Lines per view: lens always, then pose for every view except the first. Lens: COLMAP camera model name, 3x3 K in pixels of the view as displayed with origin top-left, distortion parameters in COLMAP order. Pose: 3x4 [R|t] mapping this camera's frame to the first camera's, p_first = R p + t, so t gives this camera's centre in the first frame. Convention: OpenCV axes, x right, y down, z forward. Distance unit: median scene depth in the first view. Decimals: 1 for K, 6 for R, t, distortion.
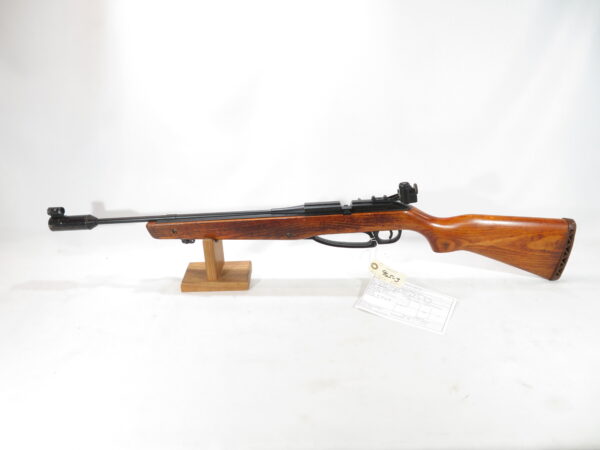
lens RADIAL K [[410.9, 0, 300.0], [0, 410.9, 225.0], [0, 0, 1]] dist [-0.000809, 0.000731]
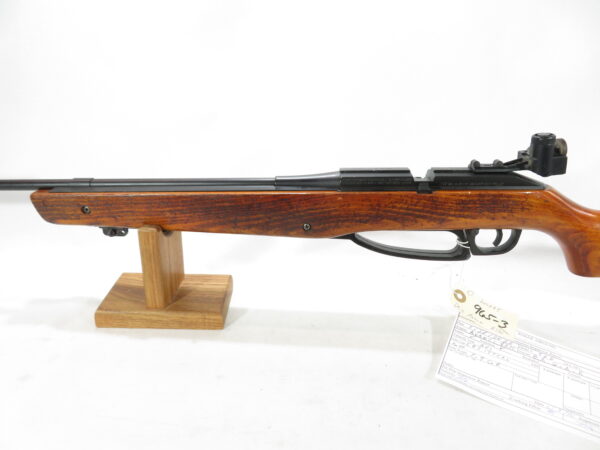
lens RADIAL K [[410.9, 0, 300.0], [0, 410.9, 225.0], [0, 0, 1]] dist [-0.000809, 0.000731]
pose [[0.998283, 0.053222, 0.024476, -0.047713], [-0.051994, 0.997477, -0.048336, 0.045789], [-0.026987, 0.046980, 0.998531, 0.480640]]
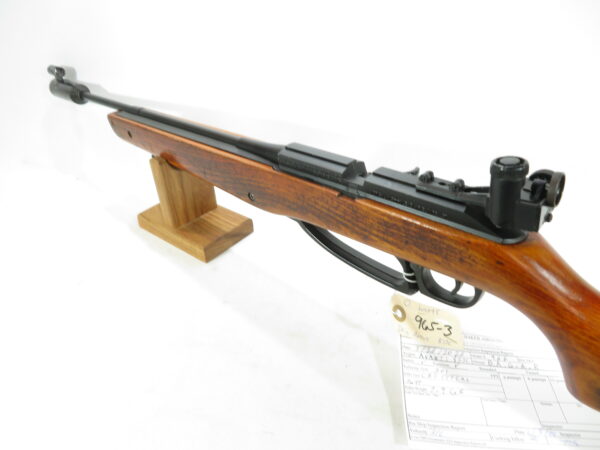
lens RADIAL K [[410.9, 0, 300.0], [0, 410.9, 225.0], [0, 0, 1]] dist [-0.000809, 0.000731]
pose [[0.773851, 0.363353, -0.518776, 0.282840], [-0.265957, 0.929783, 0.254500, -0.084803], [0.574823, -0.058974, 0.816150, 0.617088]]
